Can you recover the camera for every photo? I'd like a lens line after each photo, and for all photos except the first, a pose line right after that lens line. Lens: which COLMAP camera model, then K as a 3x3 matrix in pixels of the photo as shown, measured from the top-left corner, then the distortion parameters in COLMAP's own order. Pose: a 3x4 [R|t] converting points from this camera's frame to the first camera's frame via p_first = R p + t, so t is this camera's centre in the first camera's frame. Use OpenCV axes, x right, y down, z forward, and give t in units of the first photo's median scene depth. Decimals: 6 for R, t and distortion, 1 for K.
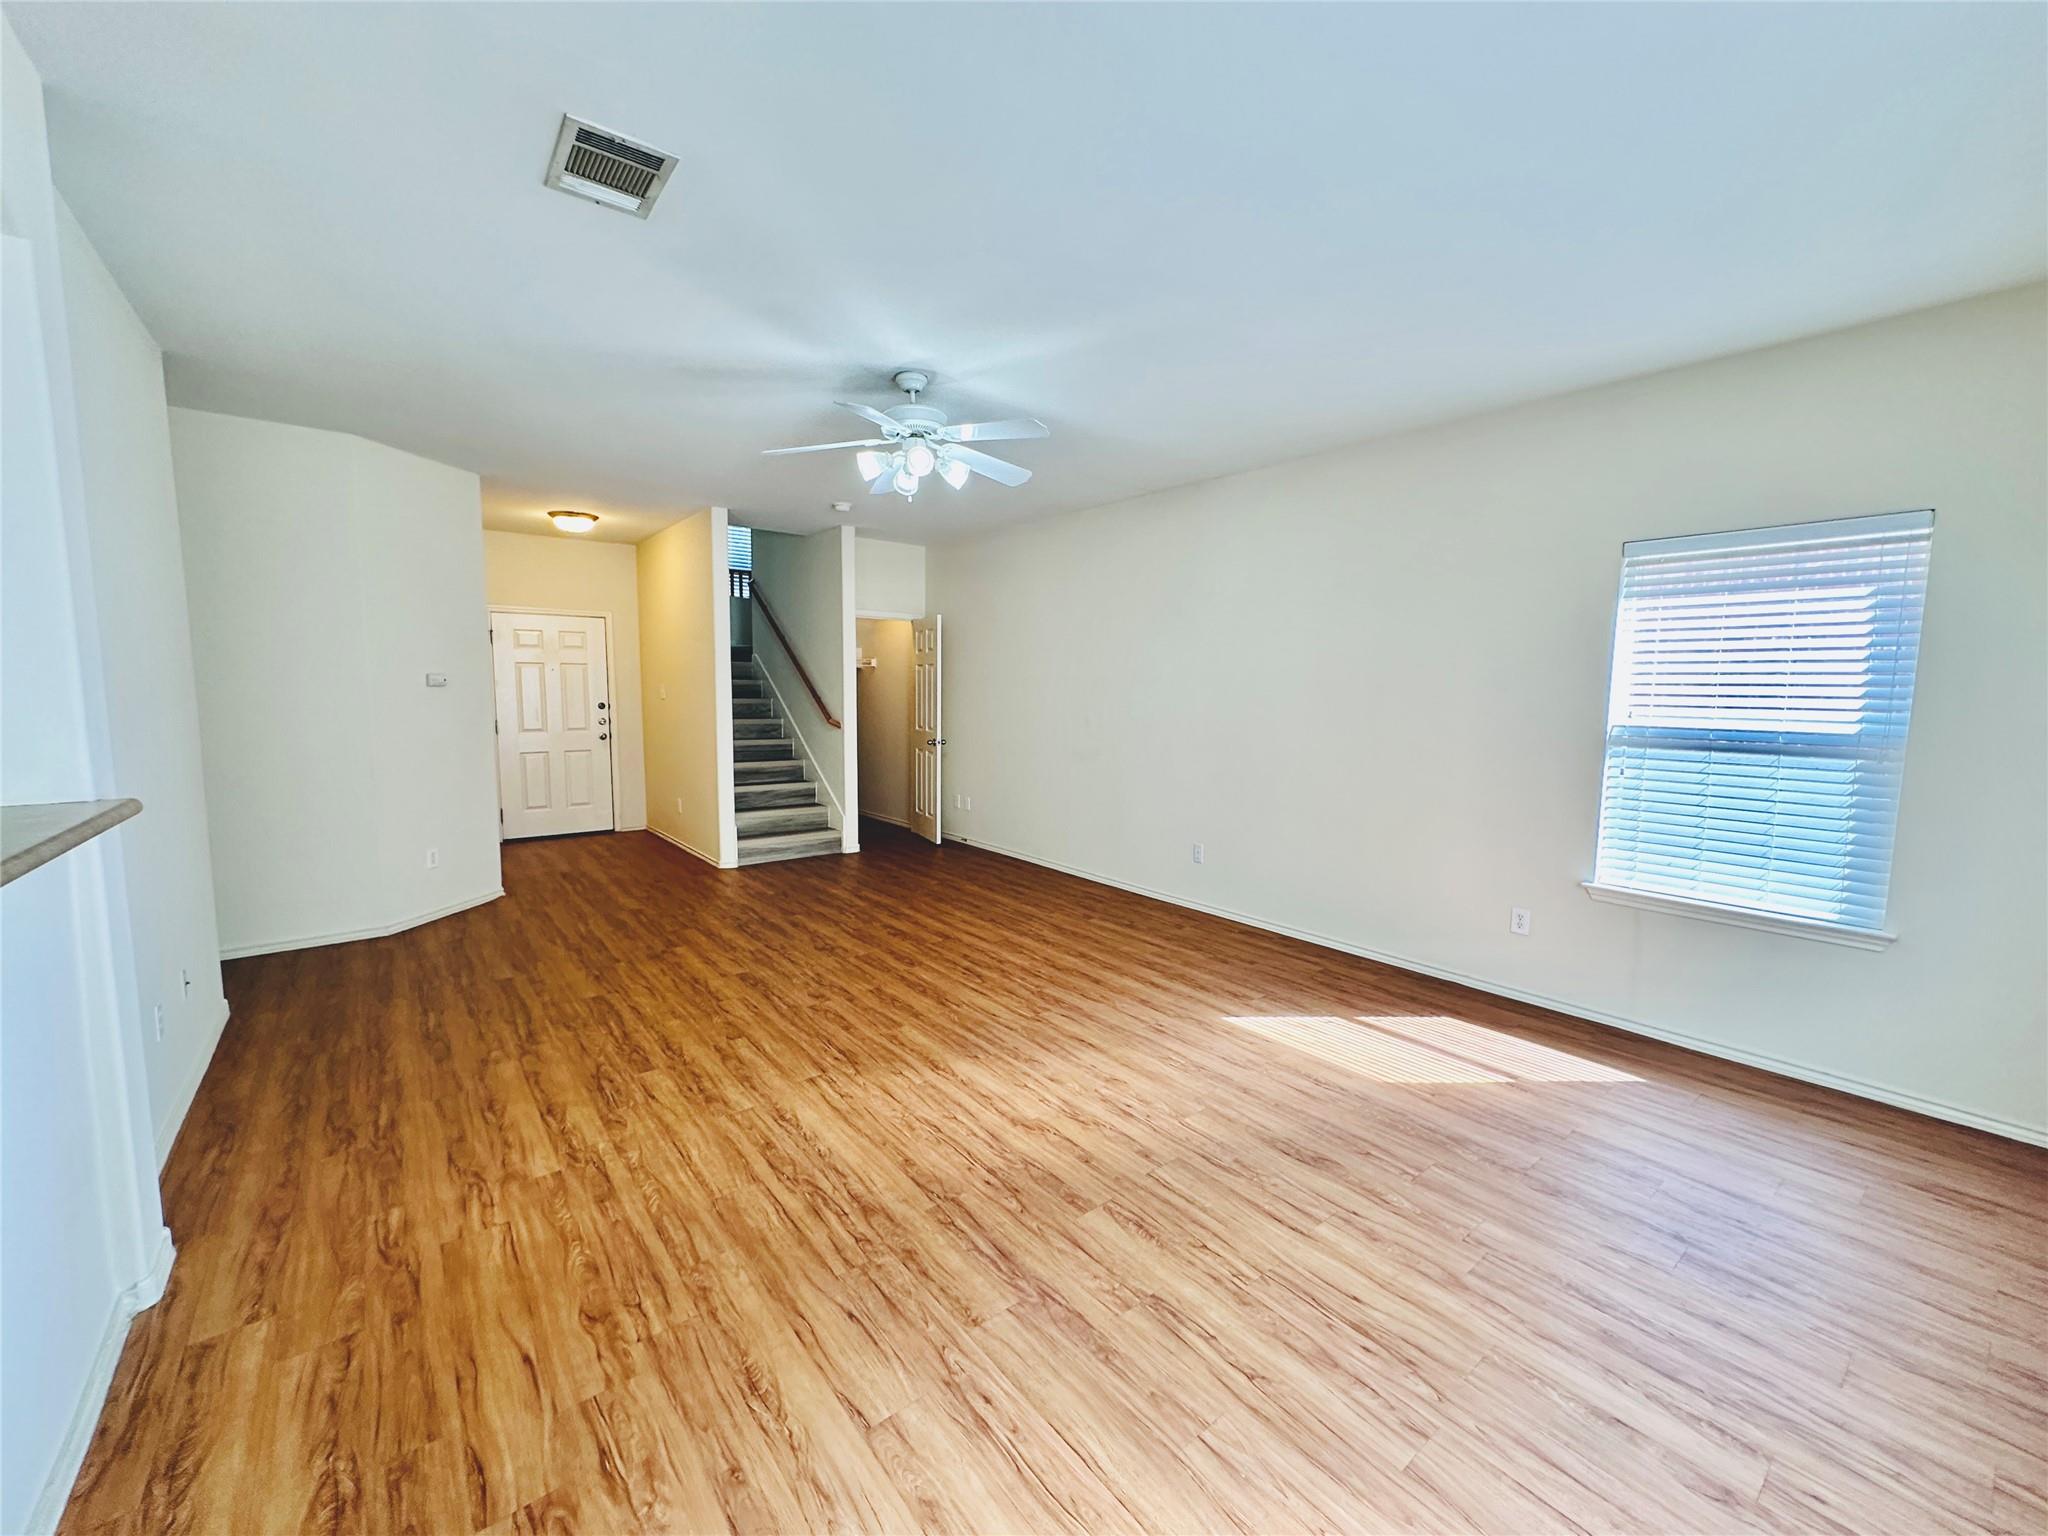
lens RADIAL K [[814.1, 0, 1021.7], [0, 814.1, 761.9], [0, 0, 1]] dist [-0.002760, 0.000734]
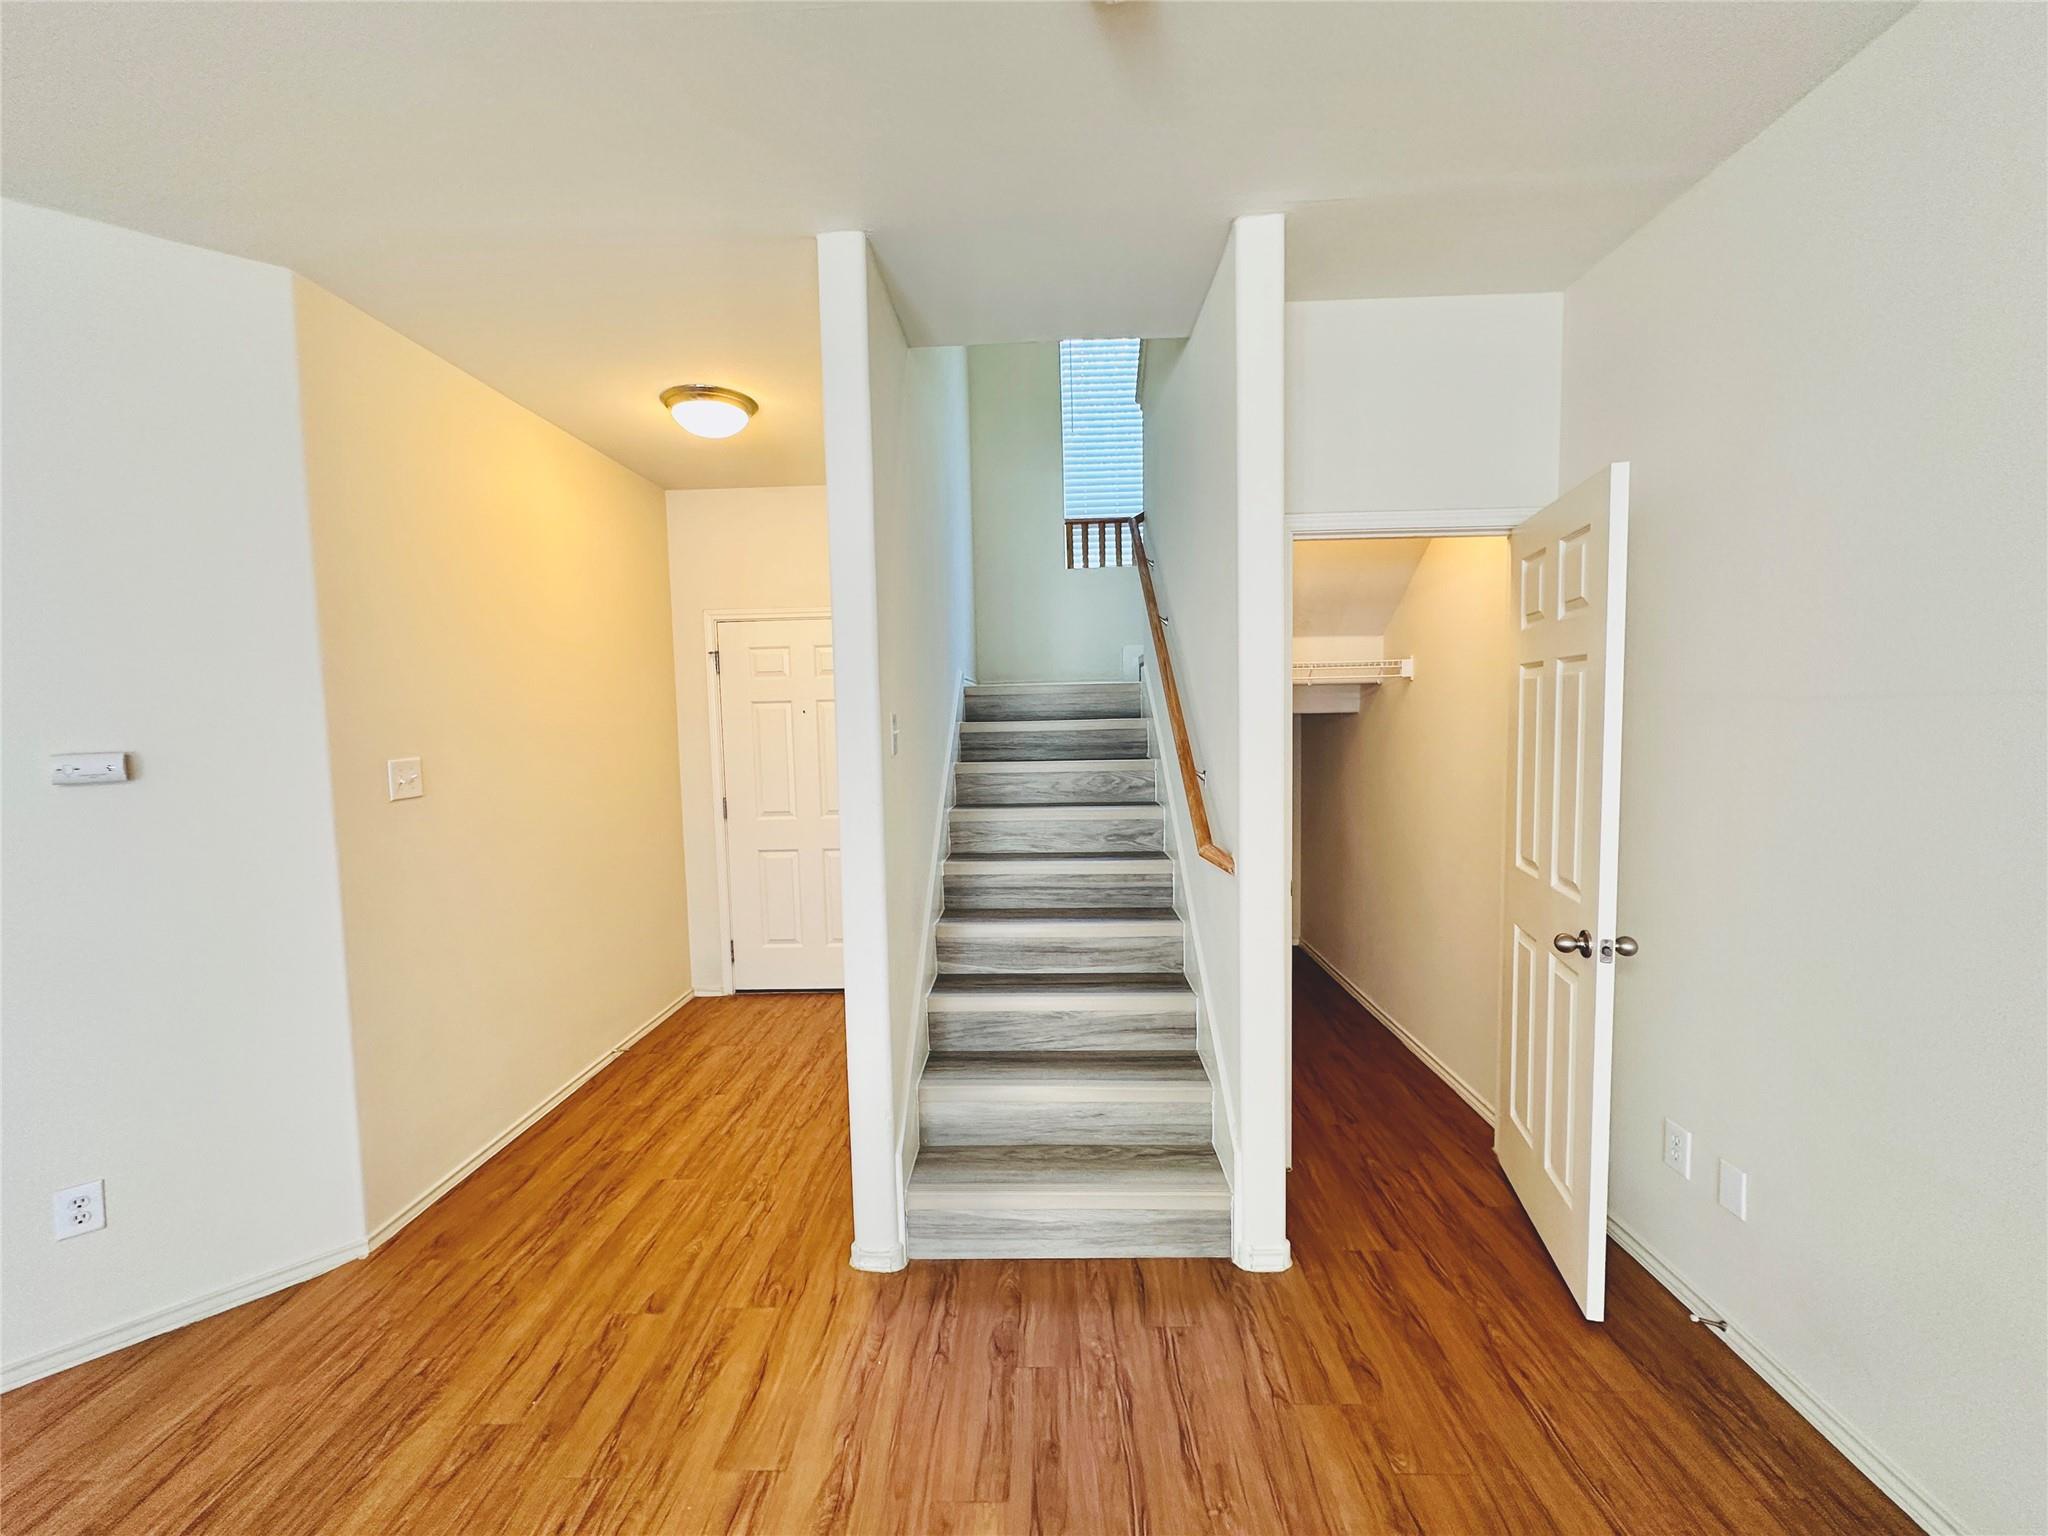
lens RADIAL K [[814.1, 0, 1026.5], [0, 814.1, 767.9], [0, 0, 1]] dist [-0.002760, 0.000734]
pose [[0.767226, 0.017648, -0.641134, -0.216031], [-0.035662, 0.999249, -0.015170, -0.198934], [0.640384, 0.034503, 0.767279, 1.866455]]
